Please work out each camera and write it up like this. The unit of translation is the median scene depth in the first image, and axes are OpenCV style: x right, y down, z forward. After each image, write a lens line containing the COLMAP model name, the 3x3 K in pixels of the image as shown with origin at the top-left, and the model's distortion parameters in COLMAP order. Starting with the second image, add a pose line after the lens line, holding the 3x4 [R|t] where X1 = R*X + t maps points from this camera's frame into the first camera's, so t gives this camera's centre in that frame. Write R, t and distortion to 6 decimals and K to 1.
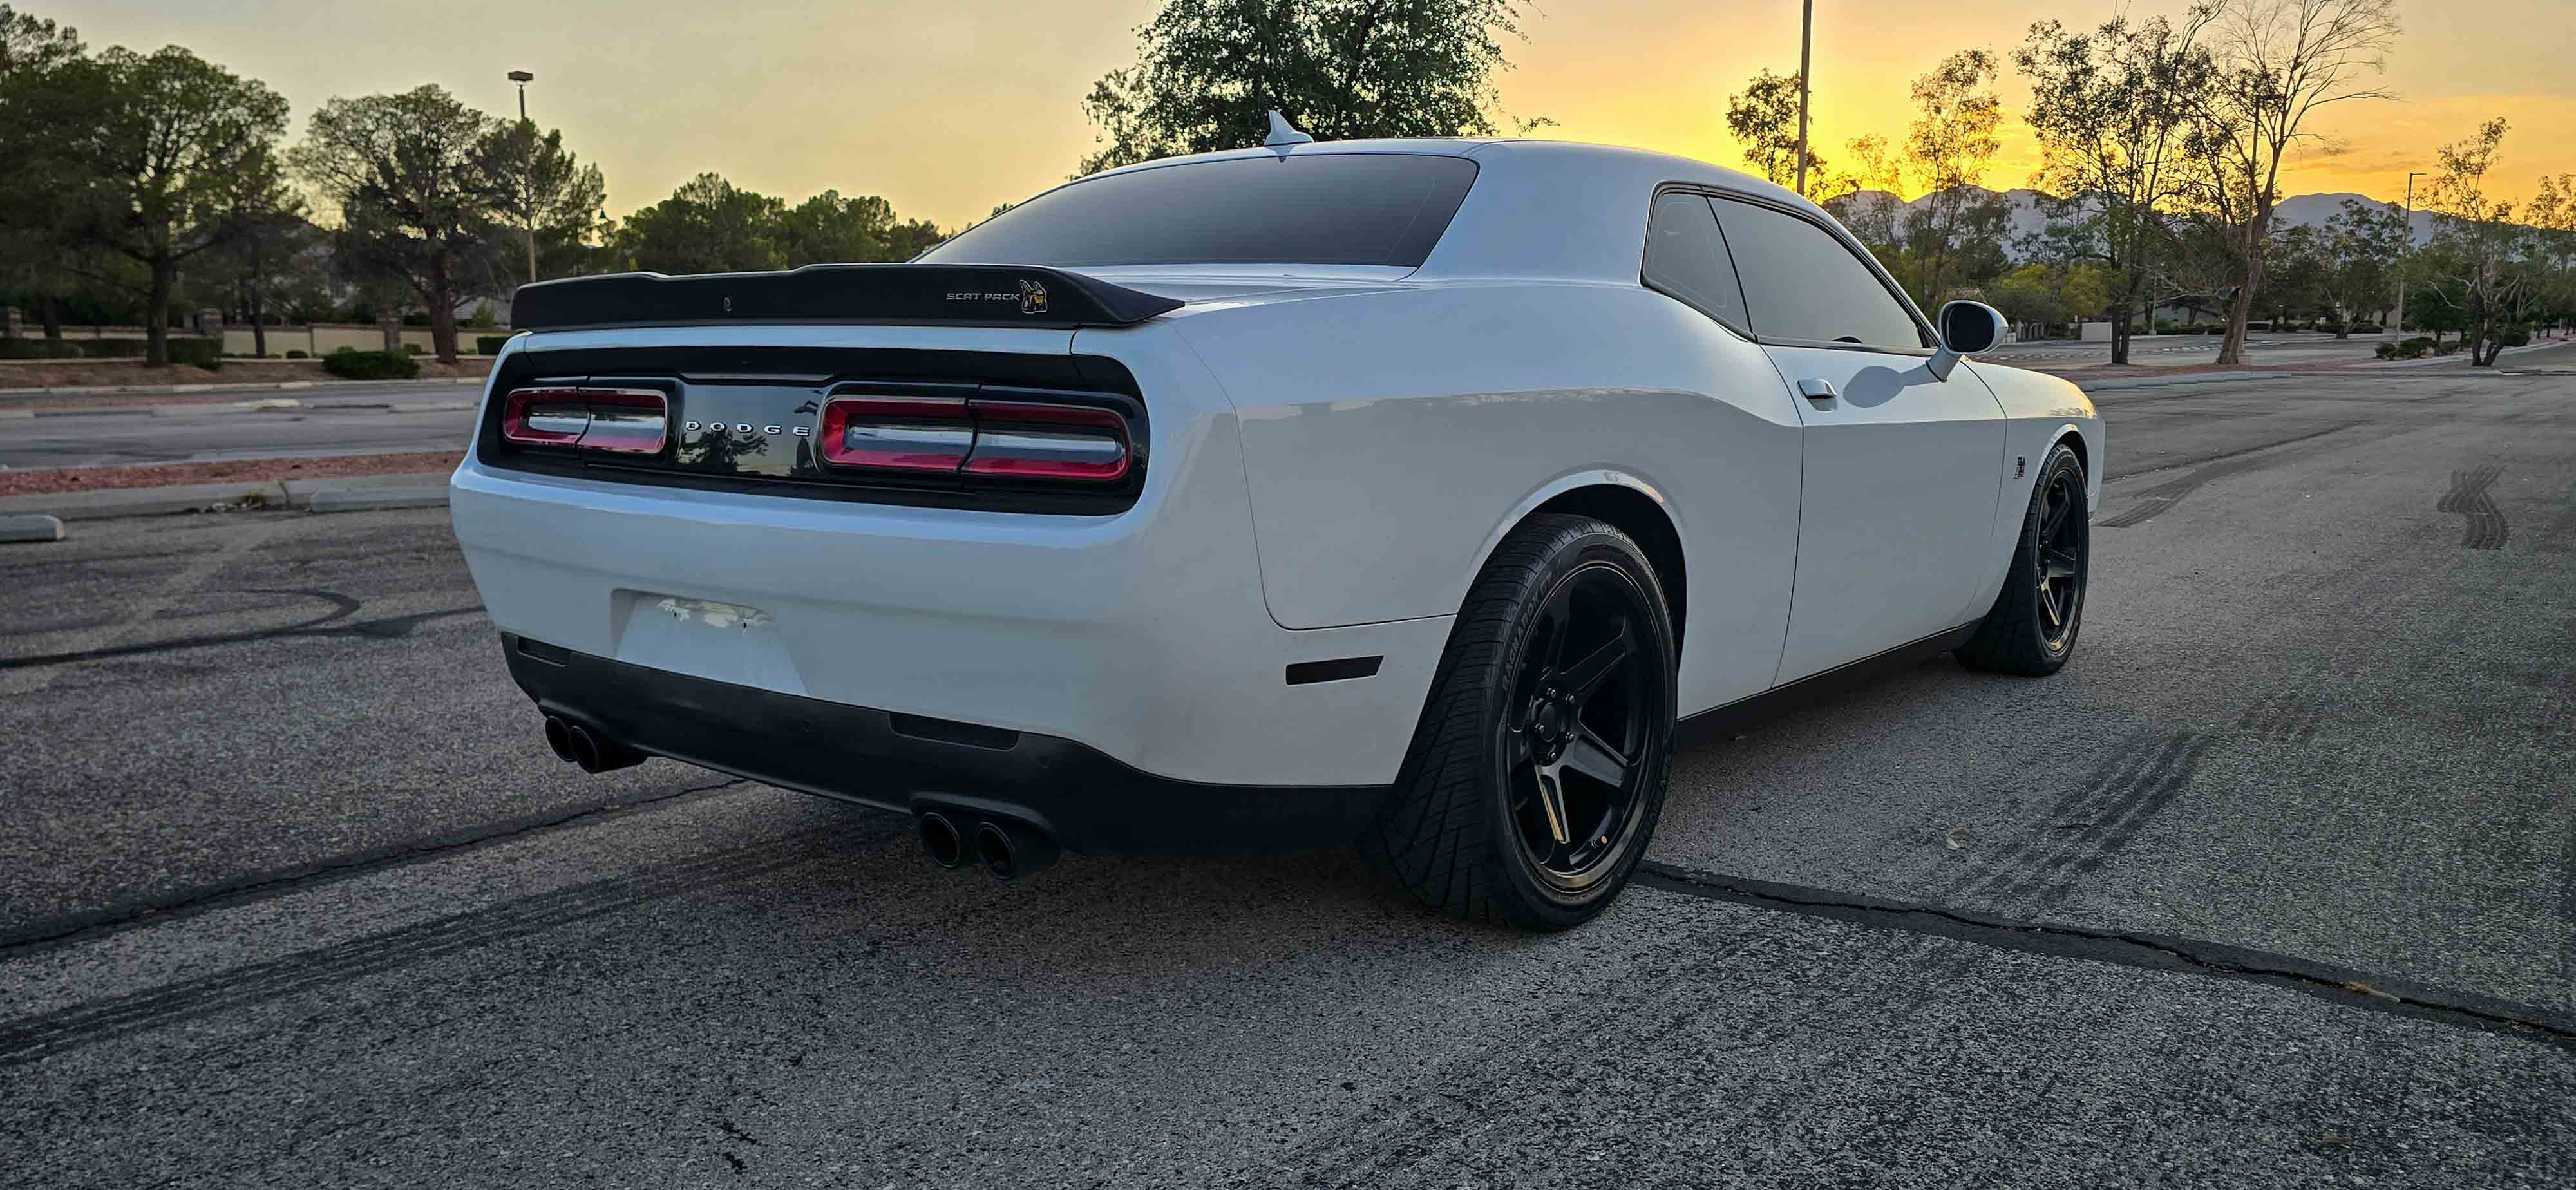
lens RADIAL K [[1772.0, 0, 1309.5], [0, 1772.0, 602.3], [0, 0, 1]] dist [0.011964, 0.003151]
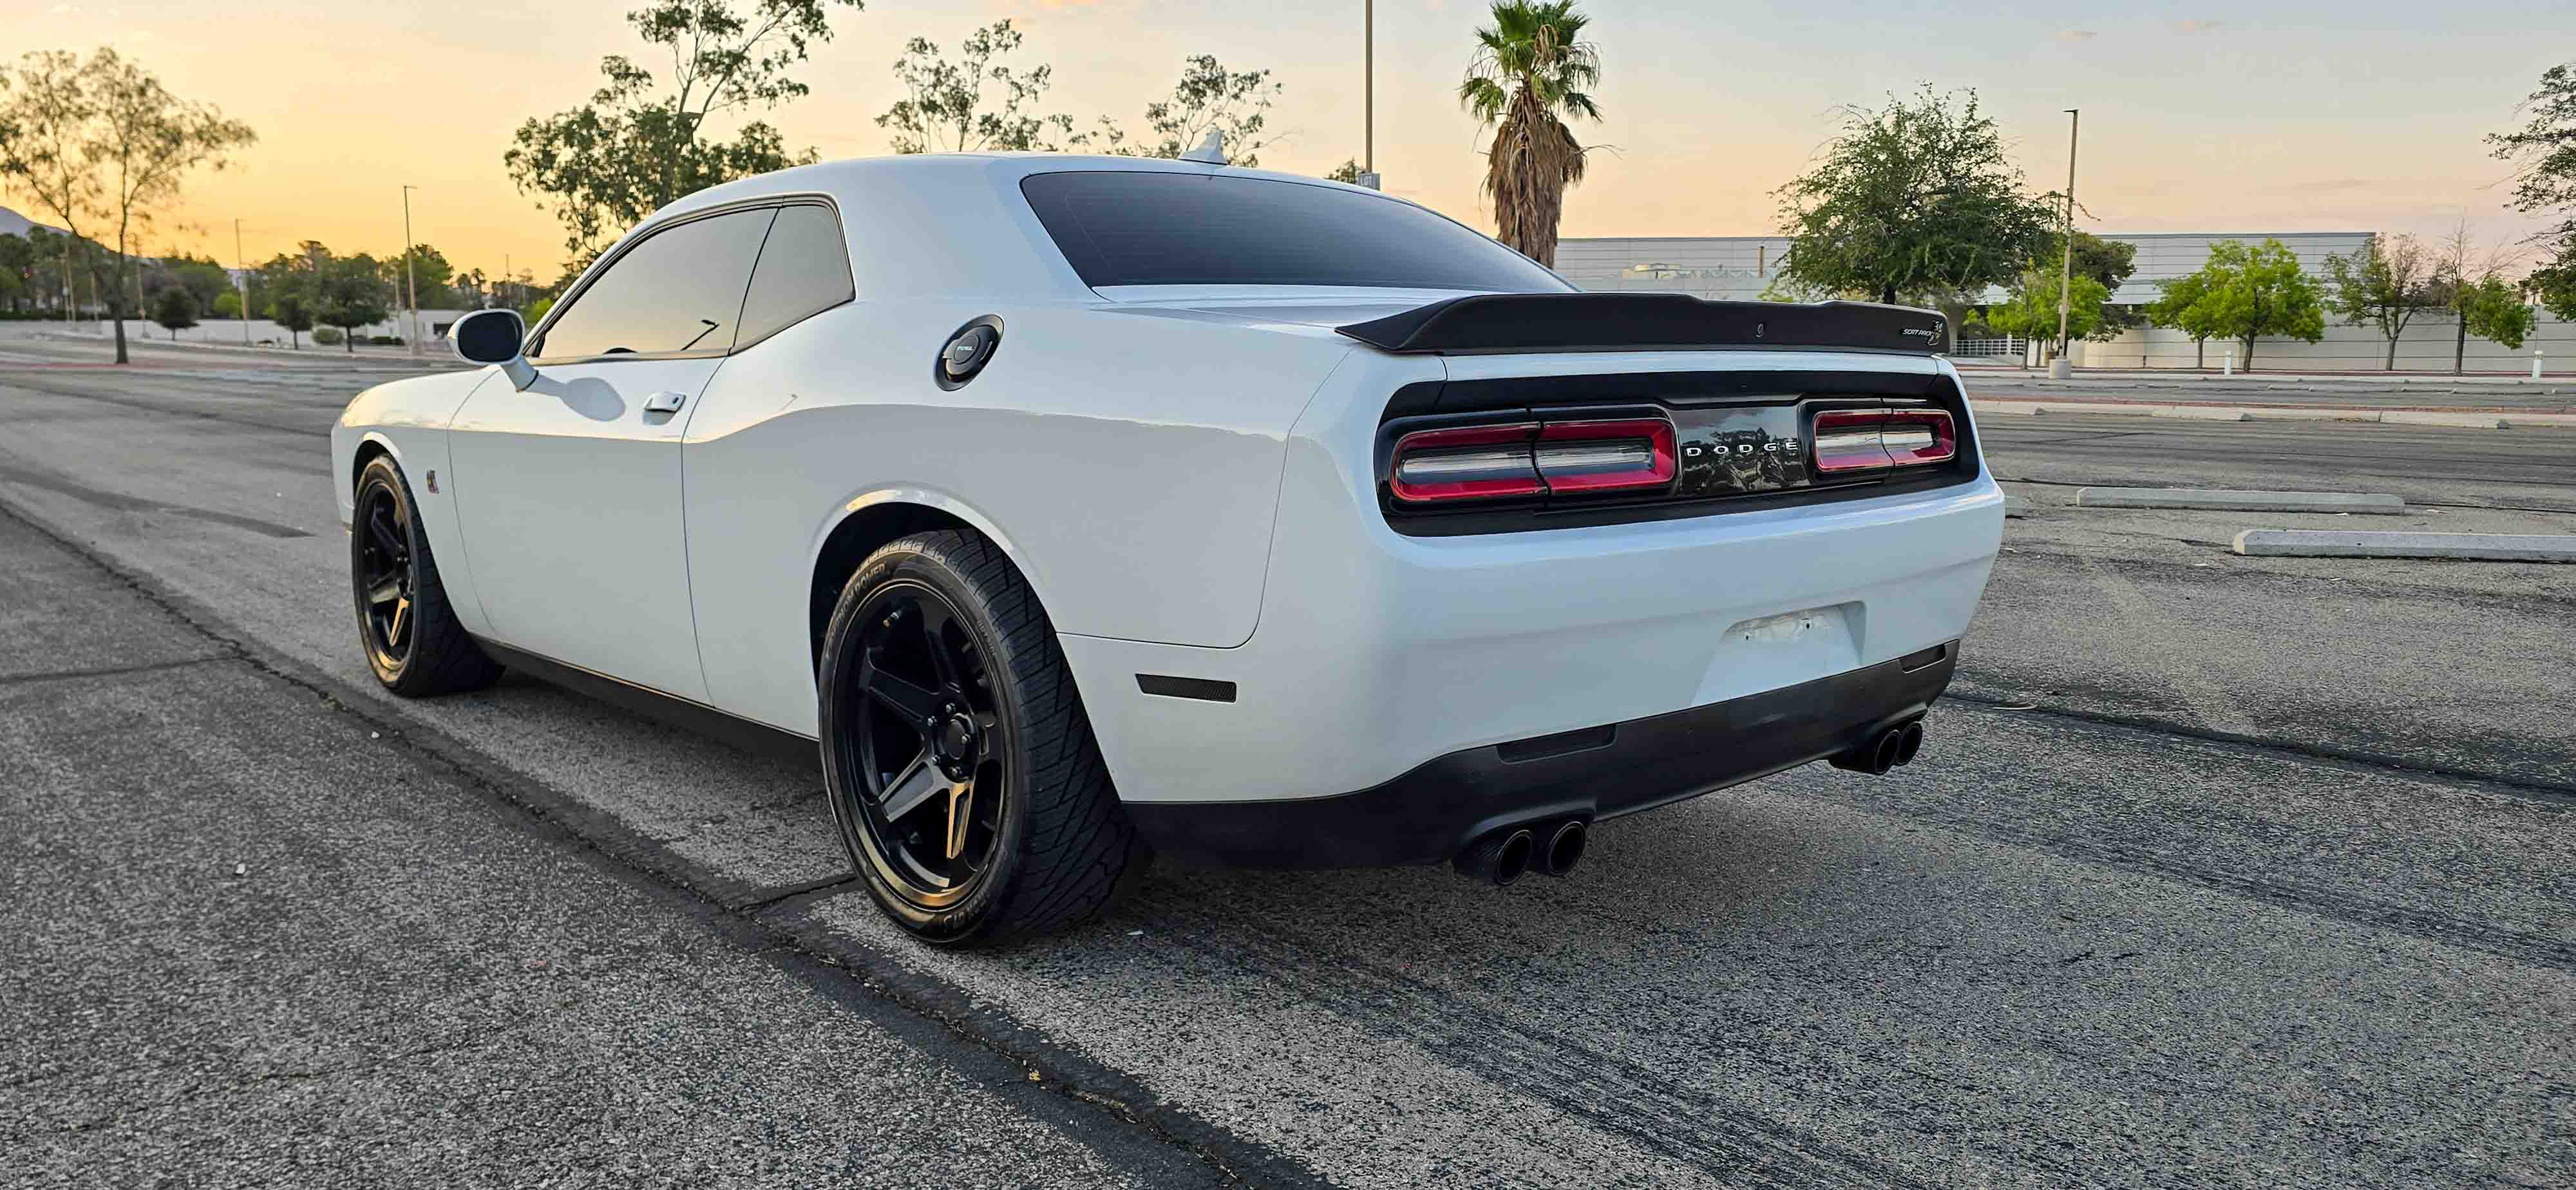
lens RADIAL K [[1772.0, 0, 1309.5], [0, 1772.0, 602.3], [0, 0, 1]] dist [0.011964, 0.003151]
pose [[0.150048, -0.140624, 0.978627, -1.092500], [0.136484, 0.983302, 0.120369, -0.132923], [-0.979213, 0.115506, 0.166735, 0.854043]]
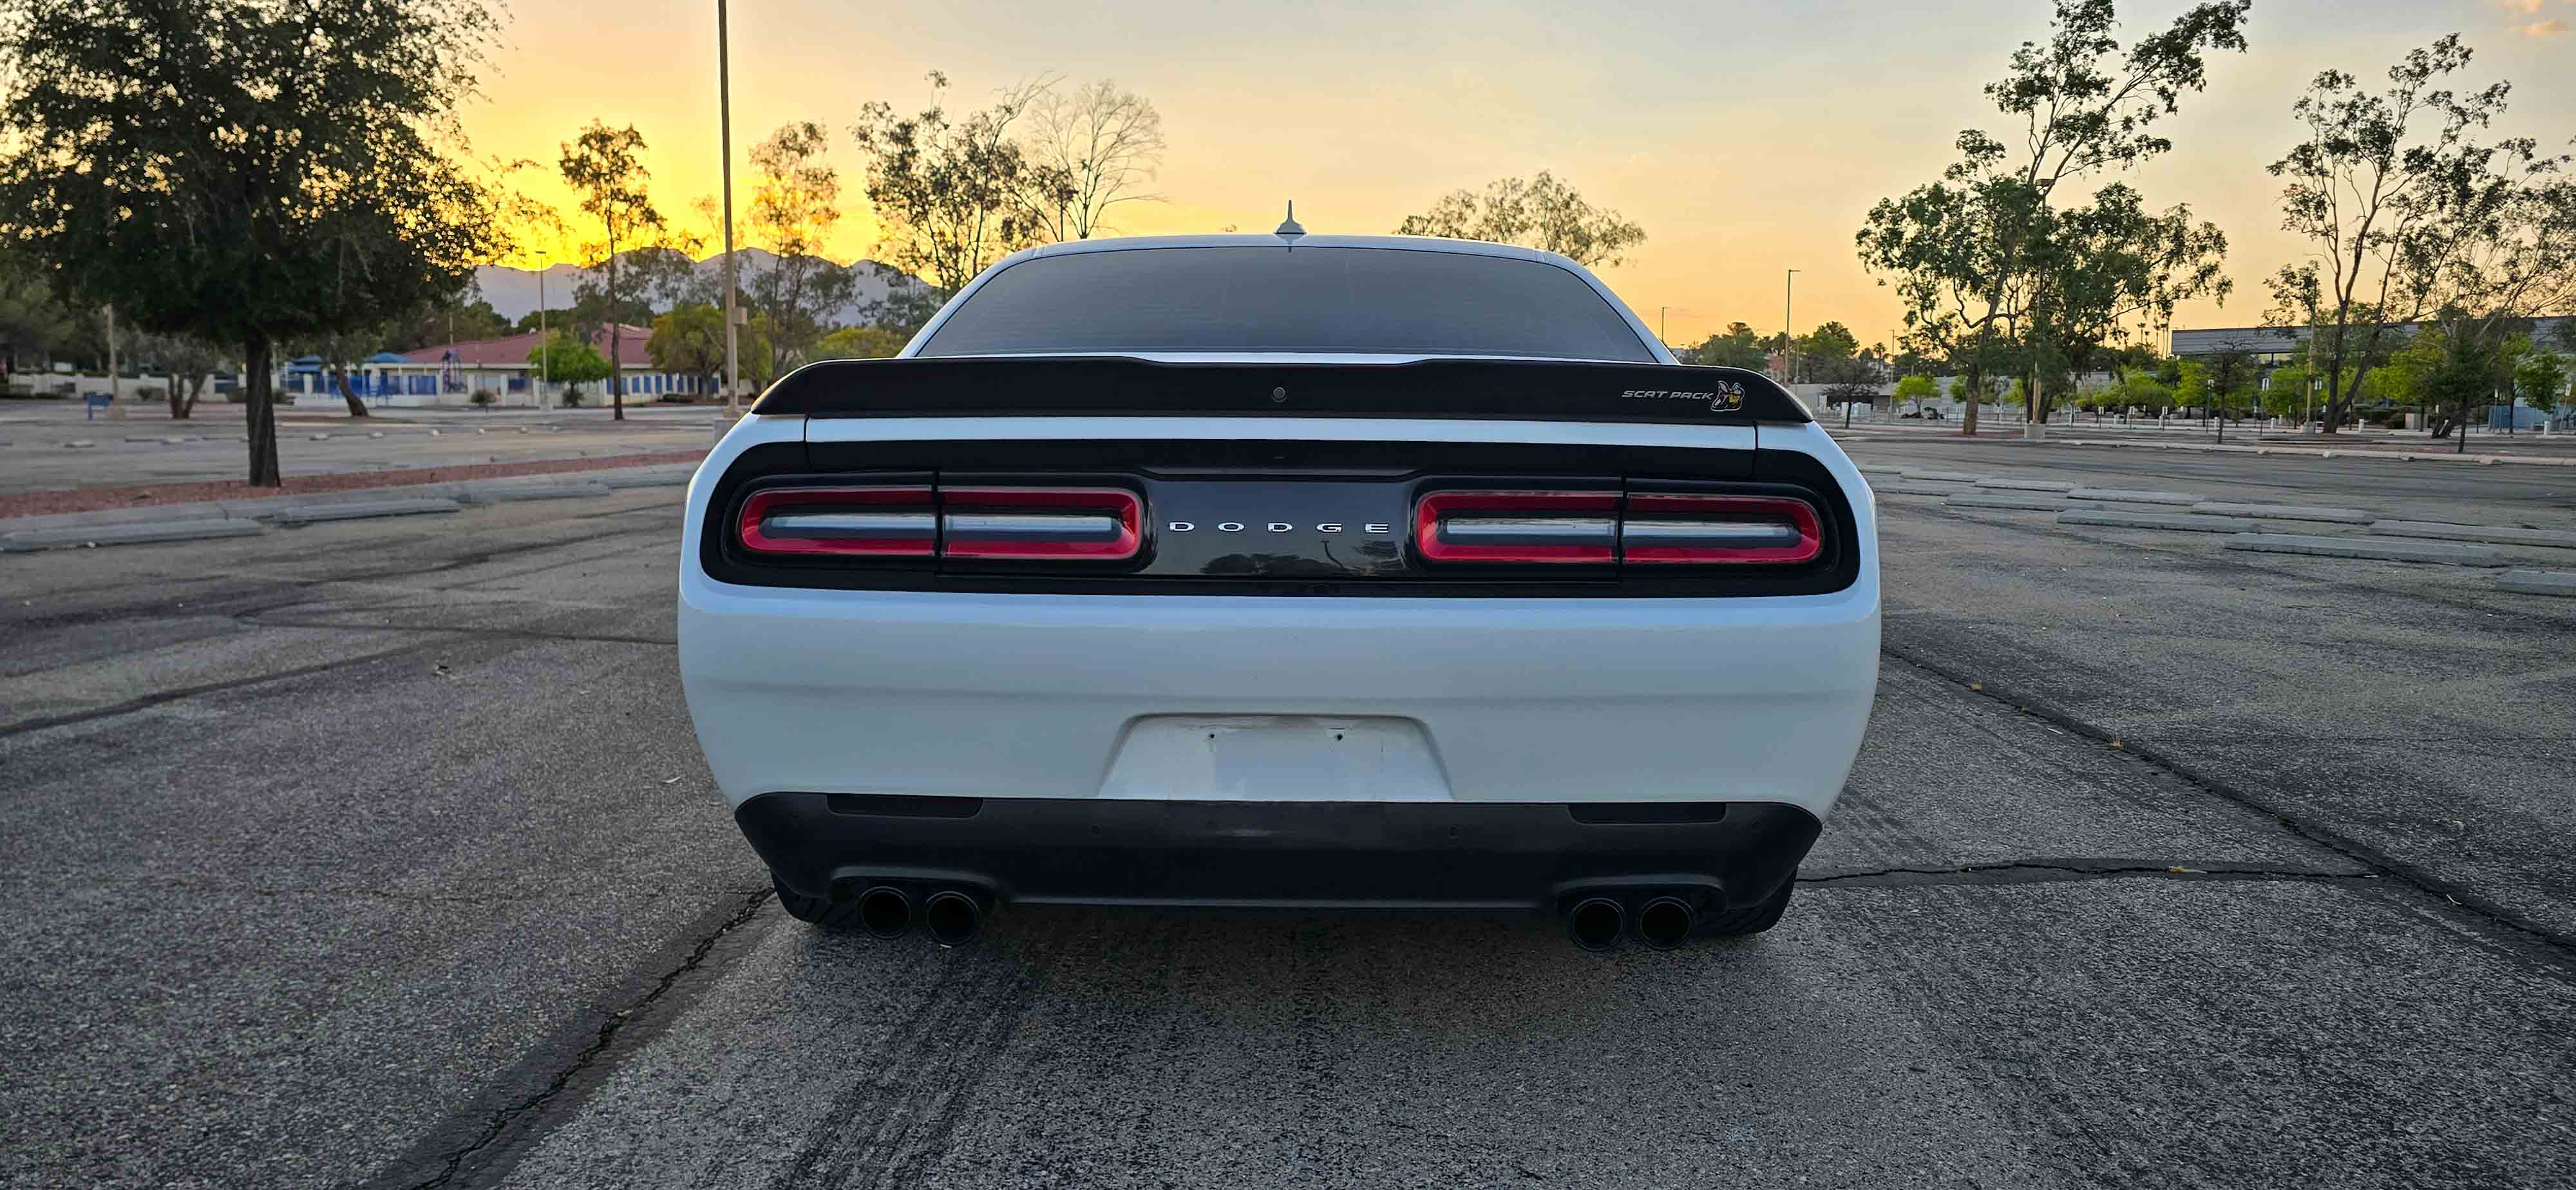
lens RADIAL K [[1778.1, 0, 1297.1], [0, 1778.1, 598.1], [0, 0, 1]] dist [-0.006704, 0.041179]
pose [[0.794304, -0.058824, 0.604666, -0.685606], [0.079399, 0.996816, -0.007327, -0.042307], [-0.602310, 0.053830, 0.796446, 0.203870]]
